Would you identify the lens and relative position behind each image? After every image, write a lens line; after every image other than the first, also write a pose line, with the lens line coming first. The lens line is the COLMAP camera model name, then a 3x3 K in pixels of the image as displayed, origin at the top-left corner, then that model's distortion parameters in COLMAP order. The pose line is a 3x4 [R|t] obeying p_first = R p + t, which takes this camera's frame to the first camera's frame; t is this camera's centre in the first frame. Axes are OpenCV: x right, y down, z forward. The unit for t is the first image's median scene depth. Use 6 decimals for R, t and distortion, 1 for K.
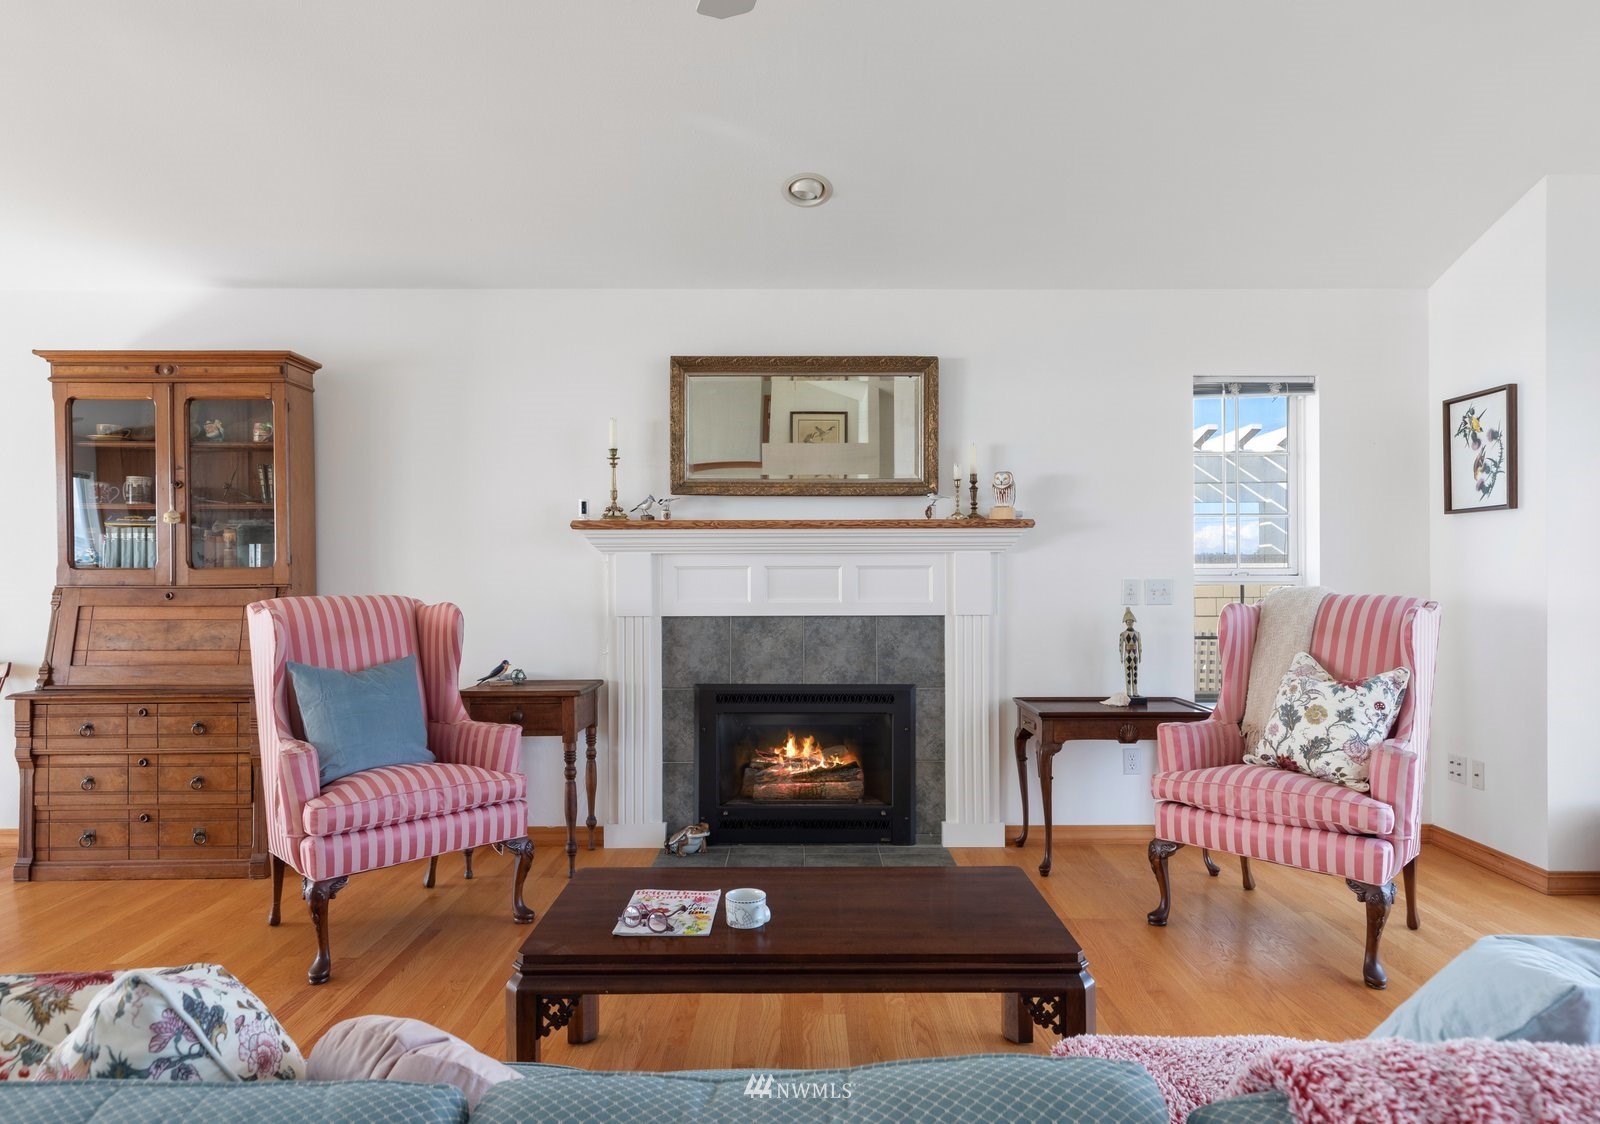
lens RADIAL K [[983.3, 0, 799.1], [0, 983.3, 570.4], [0, 0, 1]] dist [0.005477, 0.000793]
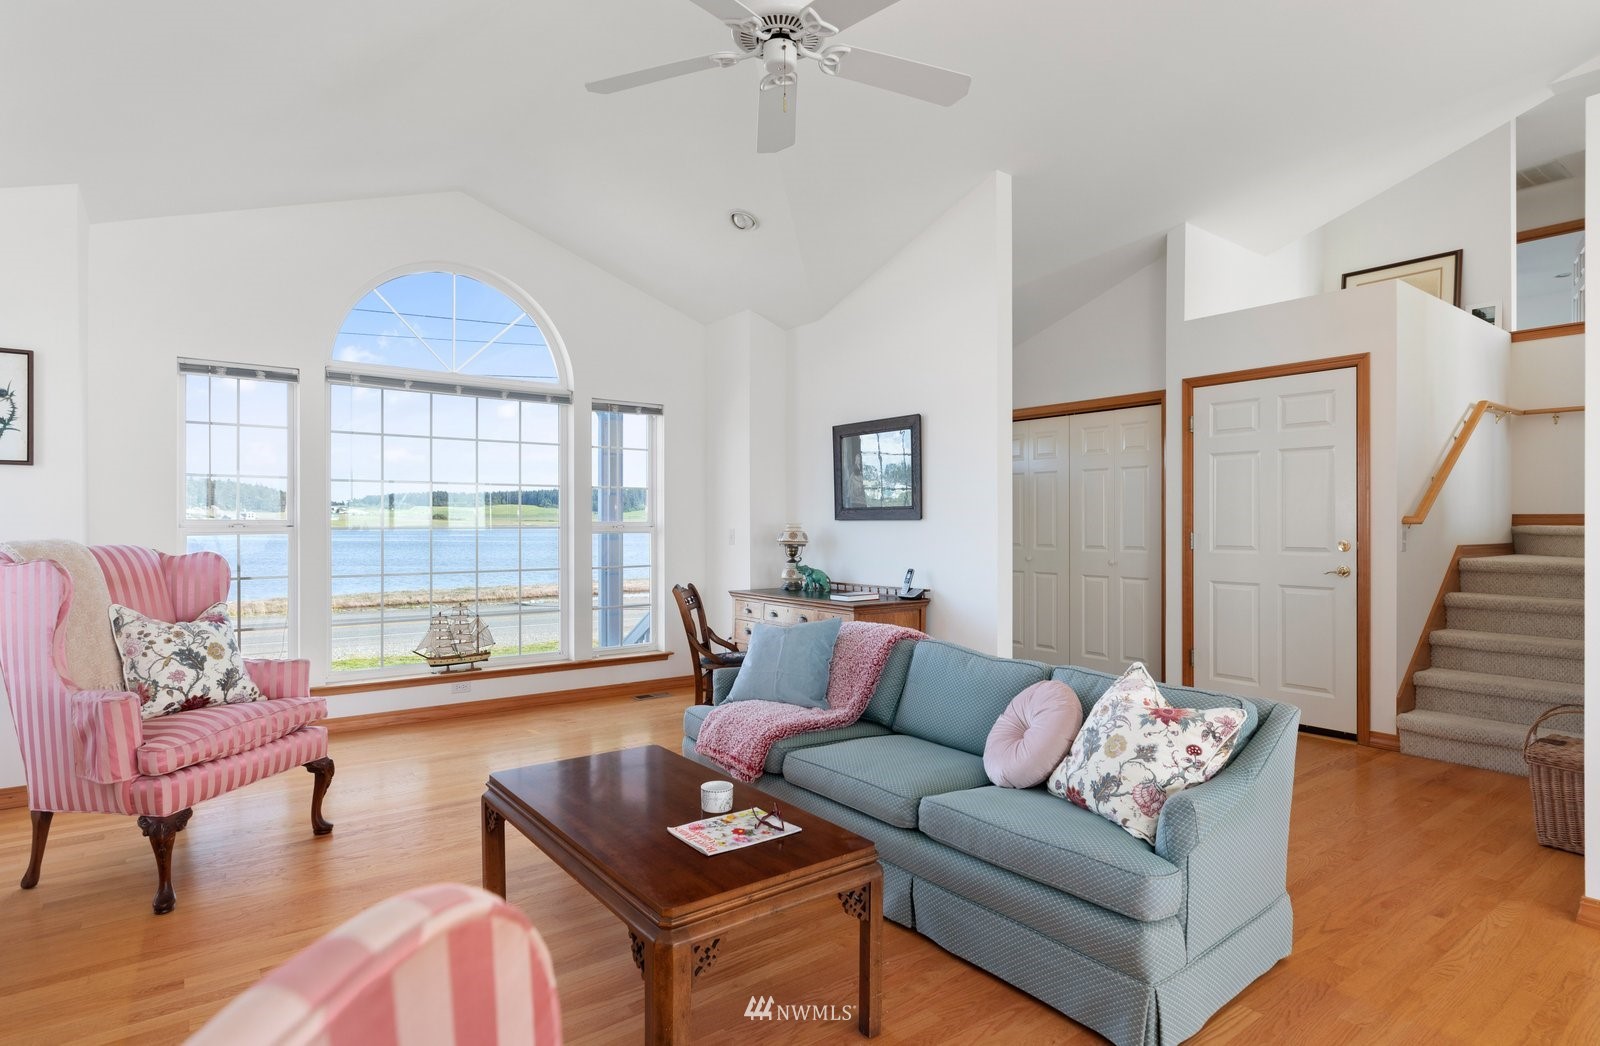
lens RADIAL K [[869.4, 0, 800.0], [0, 869.4, 523.0], [0, 0, 1]] dist [0.010783, 0.000001]
pose [[-0.609857, -0.000175, 0.792511, -0.527401], [-0.000241, 1.000000, 0.000036, 0.001034], [-0.792511, -0.000169, -0.609857, 0.859279]]
